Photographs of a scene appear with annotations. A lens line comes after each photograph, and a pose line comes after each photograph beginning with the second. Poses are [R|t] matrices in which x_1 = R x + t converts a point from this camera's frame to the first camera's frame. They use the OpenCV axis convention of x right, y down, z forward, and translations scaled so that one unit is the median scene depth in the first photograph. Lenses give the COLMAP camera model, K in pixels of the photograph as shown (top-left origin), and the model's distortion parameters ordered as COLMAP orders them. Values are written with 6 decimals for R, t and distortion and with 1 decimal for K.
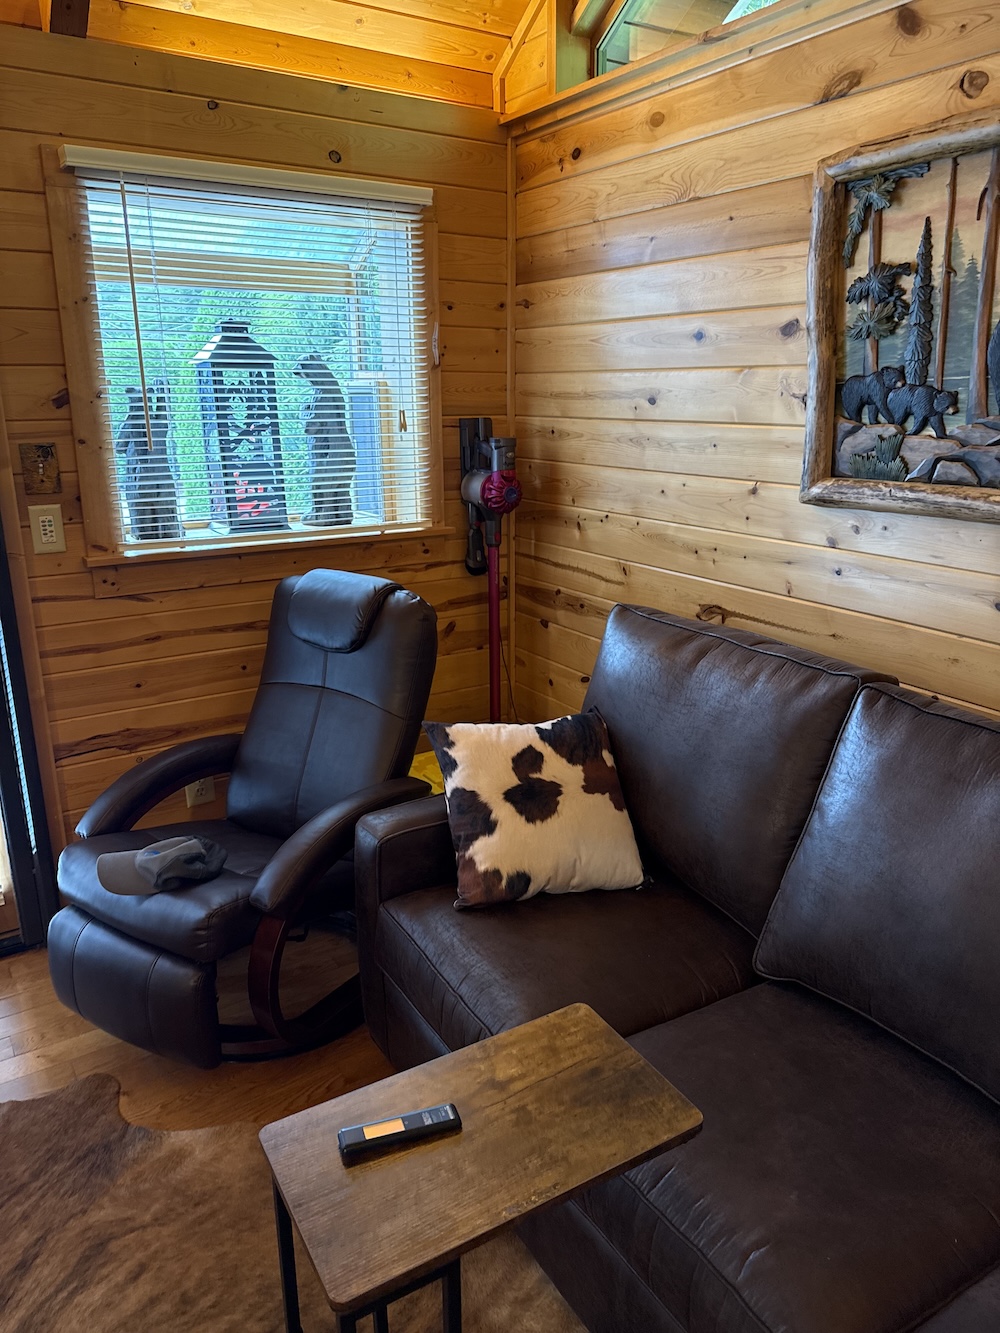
lens RADIAL K [[943.4, 0, 518.2], [0, 943.4, 665.9], [0, 0, 1]] dist [0.070109, -0.096334]
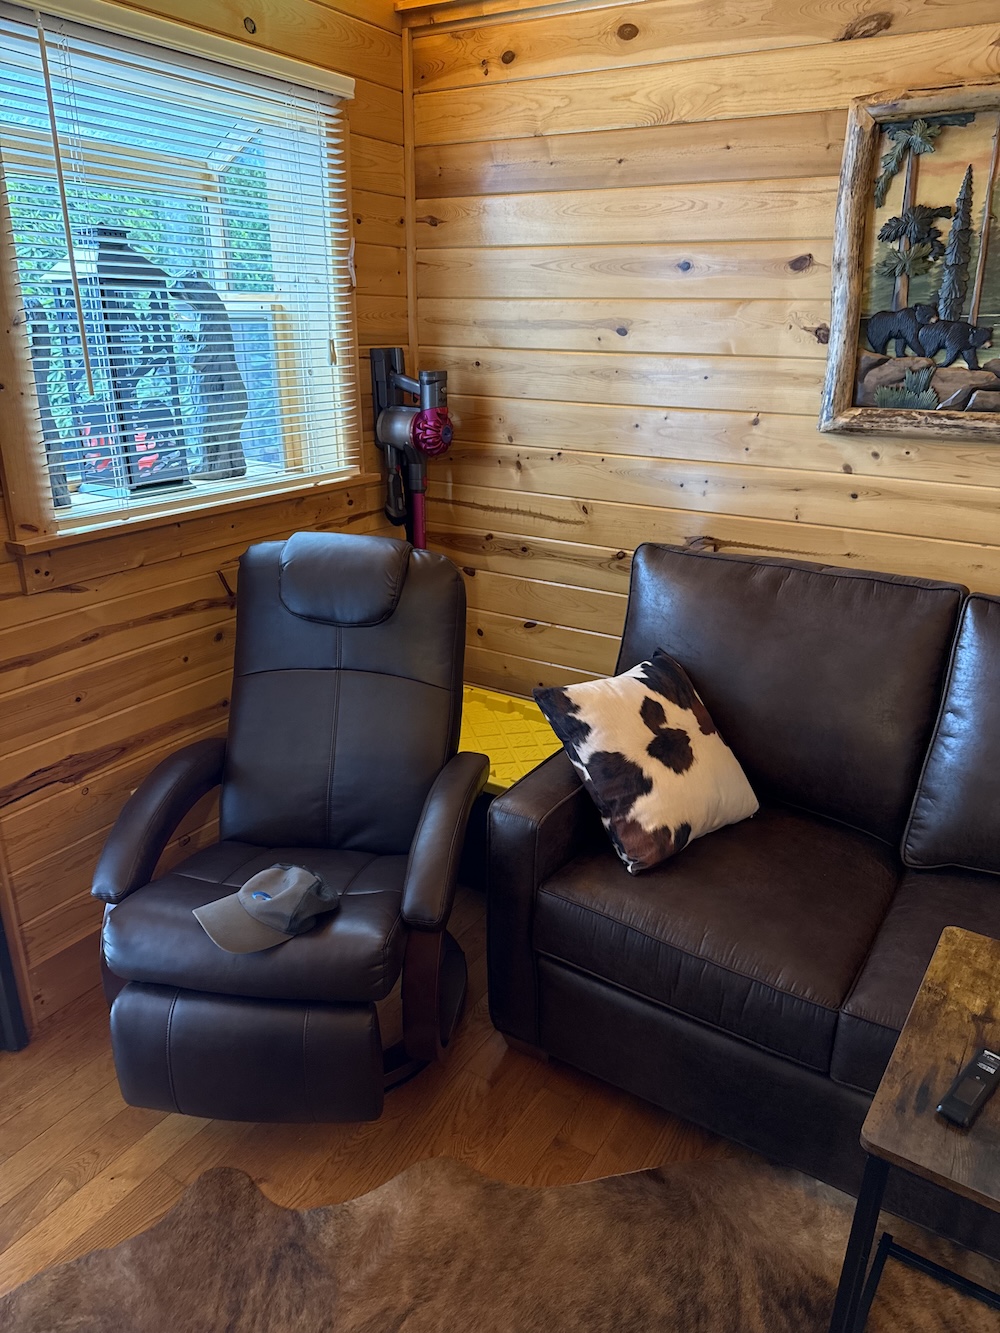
lens RADIAL K [[949.4, 0, 532.1], [0, 949.4, 671.1], [0, 0, 1]] dist [0.029329, -0.033674]
pose [[0.901328, -0.140229, 0.409809, -0.466792], [0.109308, 0.989159, 0.098062, -0.047649], [-0.419117, -0.043591, 0.906885, 0.159053]]
